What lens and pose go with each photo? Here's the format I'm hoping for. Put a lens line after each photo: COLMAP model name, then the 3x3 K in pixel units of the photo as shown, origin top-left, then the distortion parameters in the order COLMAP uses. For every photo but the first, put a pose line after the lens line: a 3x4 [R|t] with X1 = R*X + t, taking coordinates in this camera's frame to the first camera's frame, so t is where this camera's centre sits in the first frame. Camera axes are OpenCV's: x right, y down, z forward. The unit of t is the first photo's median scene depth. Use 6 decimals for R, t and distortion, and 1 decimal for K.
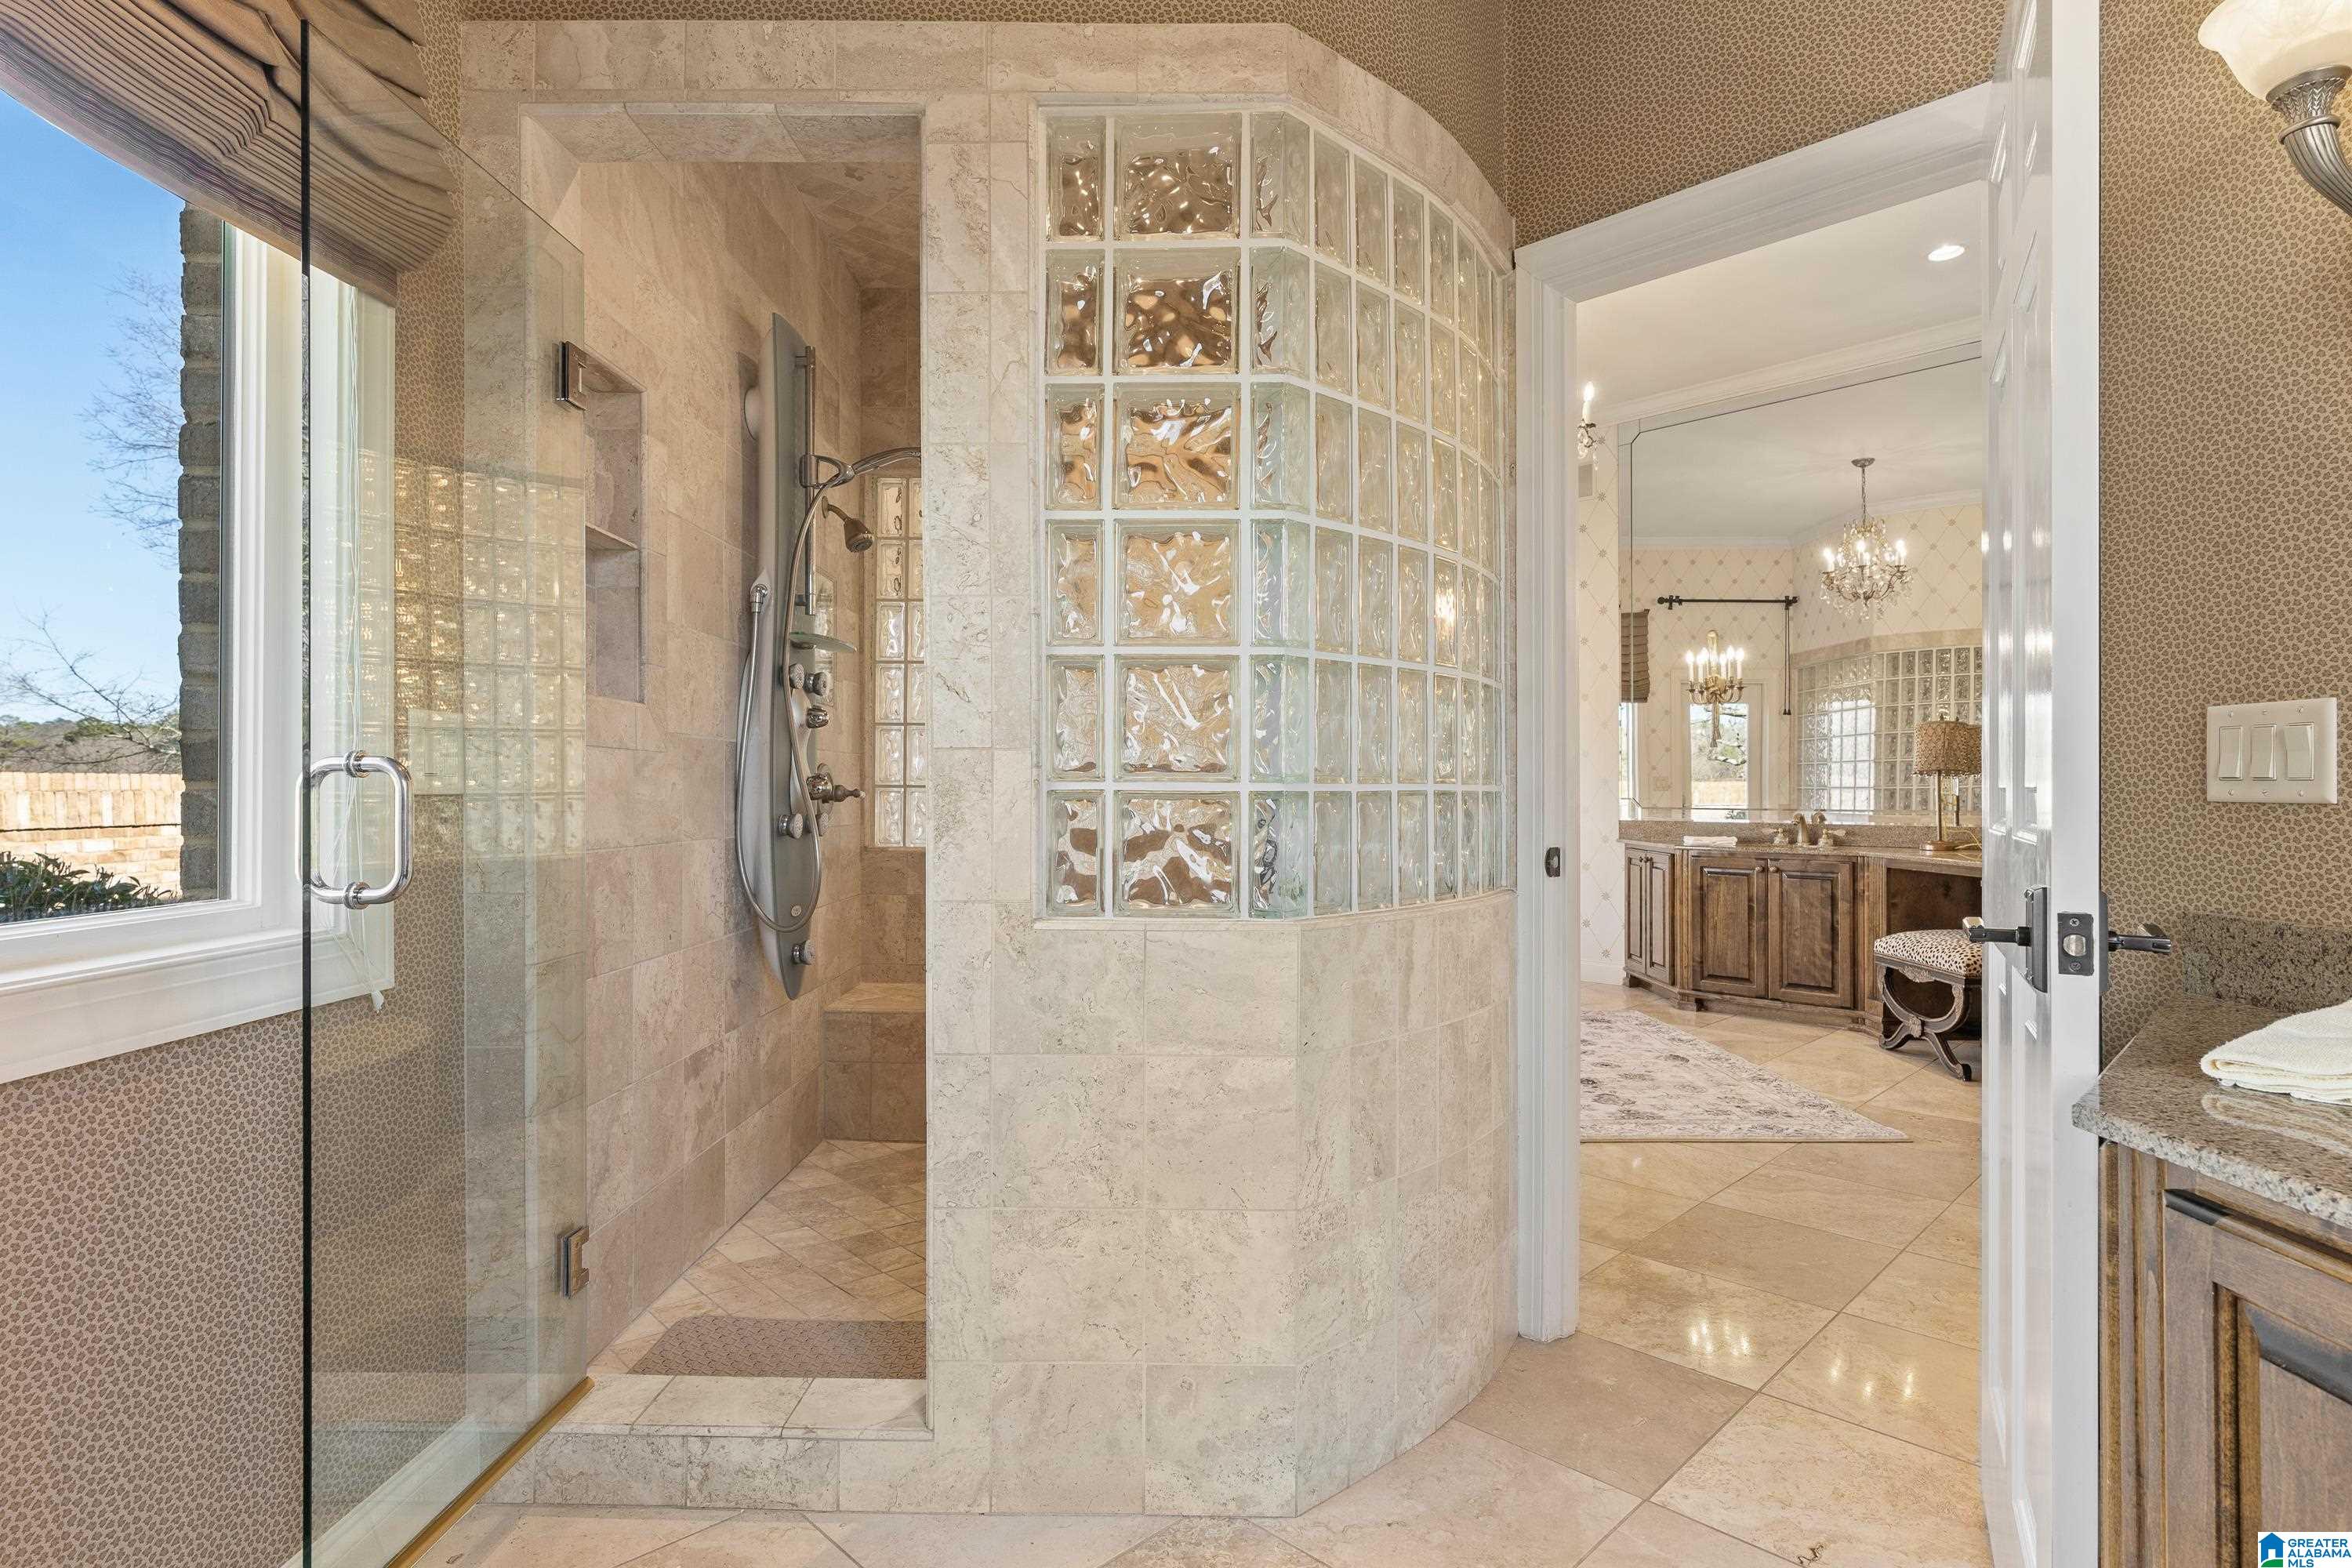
lens RADIAL K [[1226.4, 0, 1172.5], [0, 1226.4, 786.0], [0, 0, 1]] dist [-0.003580, -0.001184]
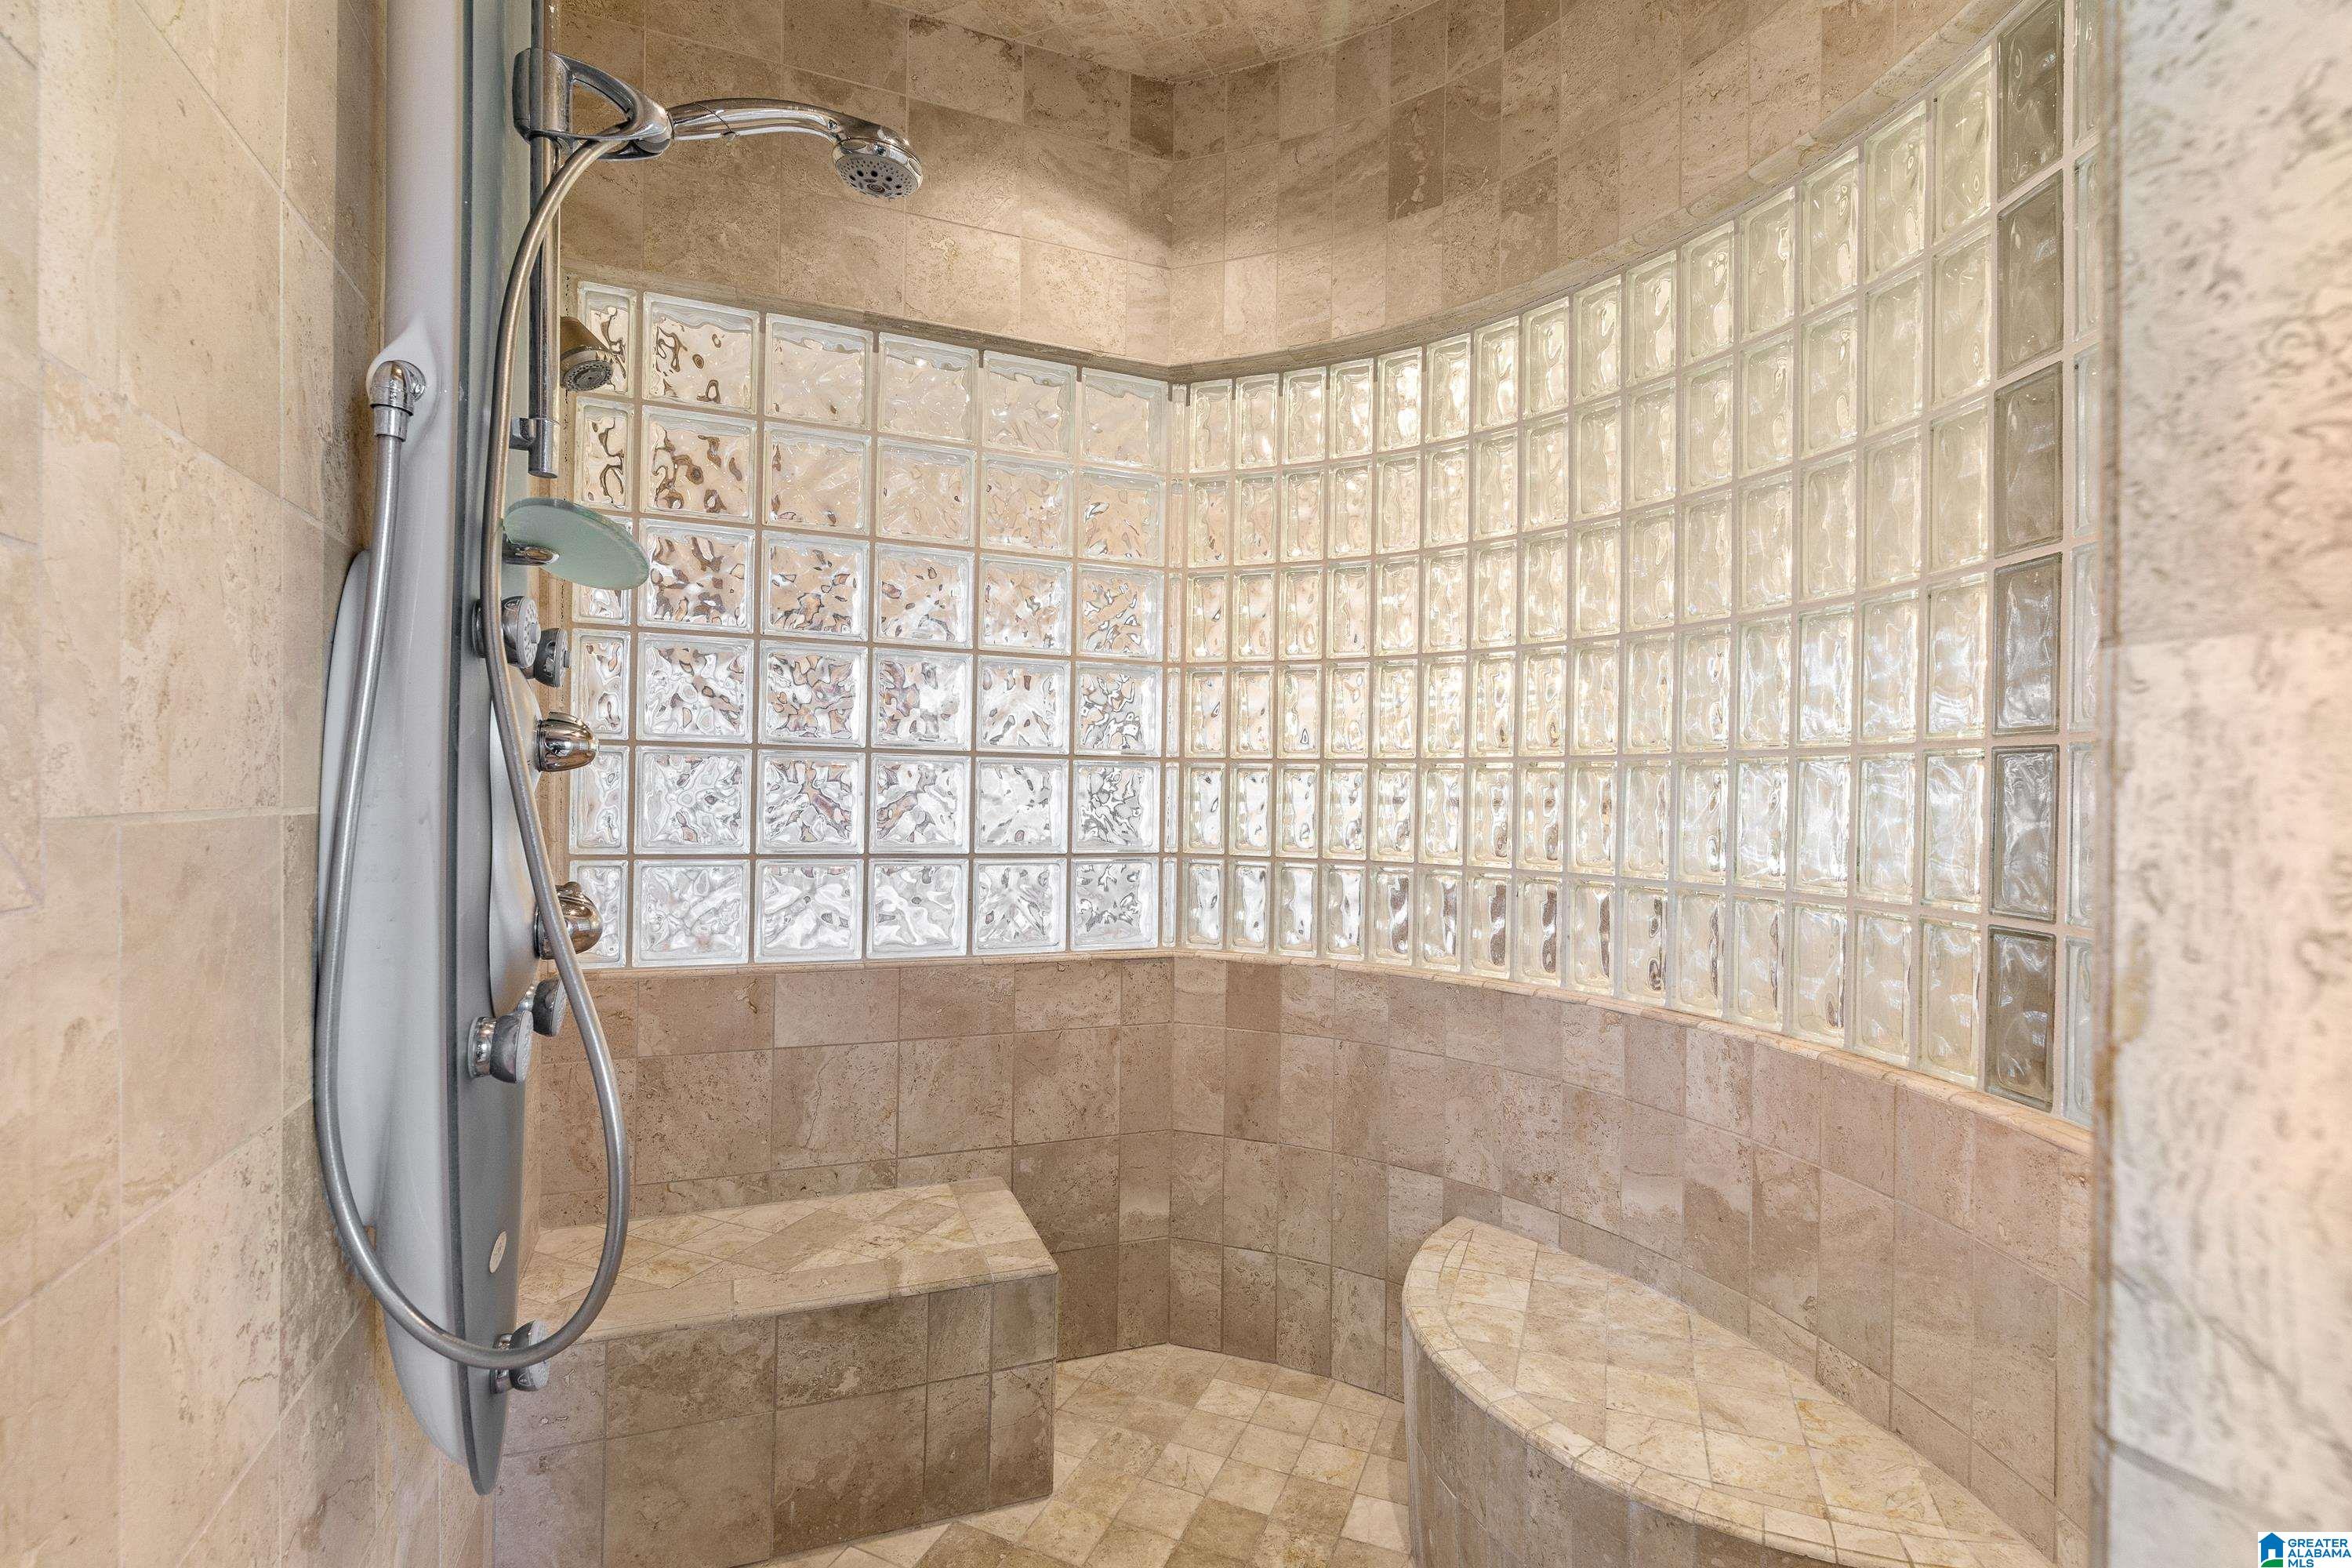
lens RADIAL K [[1076.0, 0, 1184.1], [0, 1076.0, 789.0], [0, 0, 1]] dist [0.003498, 0.000406]
pose [[0.914551, 0.011624, 0.404304, -0.255280], [-0.016625, 0.999823, 0.008860, -0.048576], [-0.404130, -0.014824, 0.914582, 0.624177]]
